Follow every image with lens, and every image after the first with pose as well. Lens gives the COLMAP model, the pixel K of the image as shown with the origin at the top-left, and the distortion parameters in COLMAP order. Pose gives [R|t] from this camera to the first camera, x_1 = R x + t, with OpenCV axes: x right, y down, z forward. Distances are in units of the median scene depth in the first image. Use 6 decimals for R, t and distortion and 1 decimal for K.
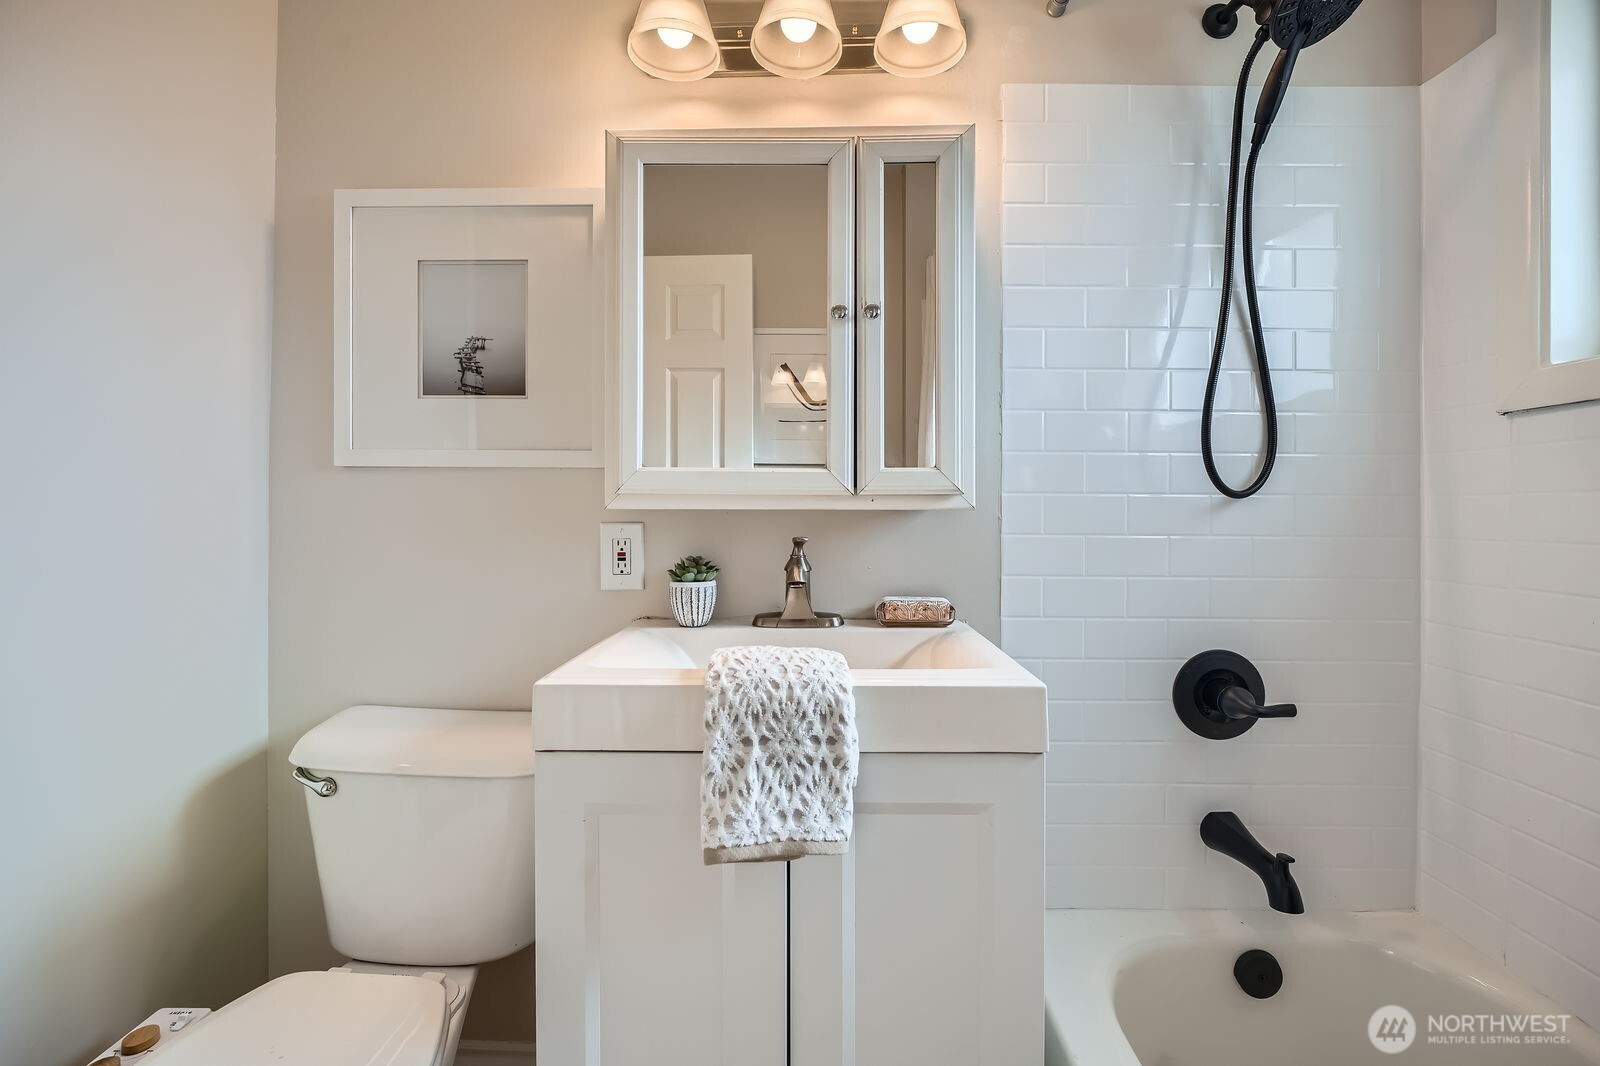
lens RADIAL K [[652.6, 0, 817.6], [0, 652.6, 494.5], [0, 0, 1]] dist [-0.011134, -0.000233]
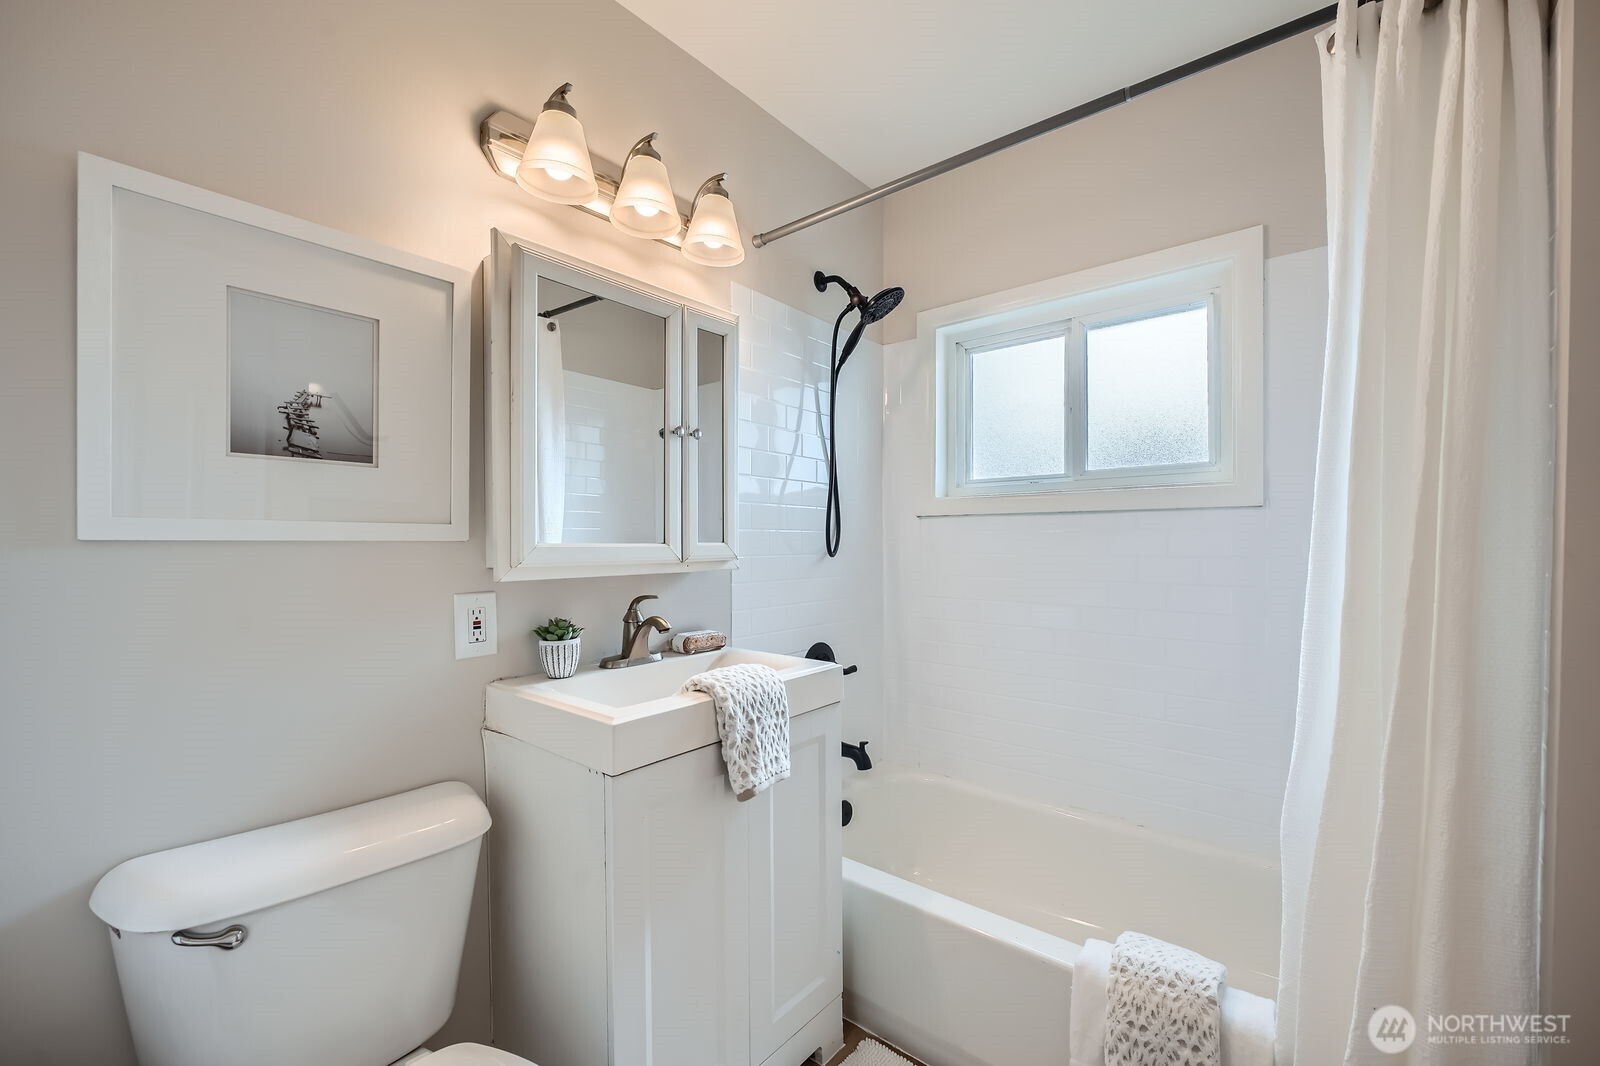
lens RADIAL K [[652.6, 0, 801.7], [0, 652.6, 544.3], [0, 0, 1]] dist [-0.011134, -0.000233]
pose [[0.627798, -0.005147, 0.778359, -0.799073], [-0.006876, 0.999902, 0.012157, -0.052546], [-0.778346, -0.012984, 0.627702, -0.069712]]
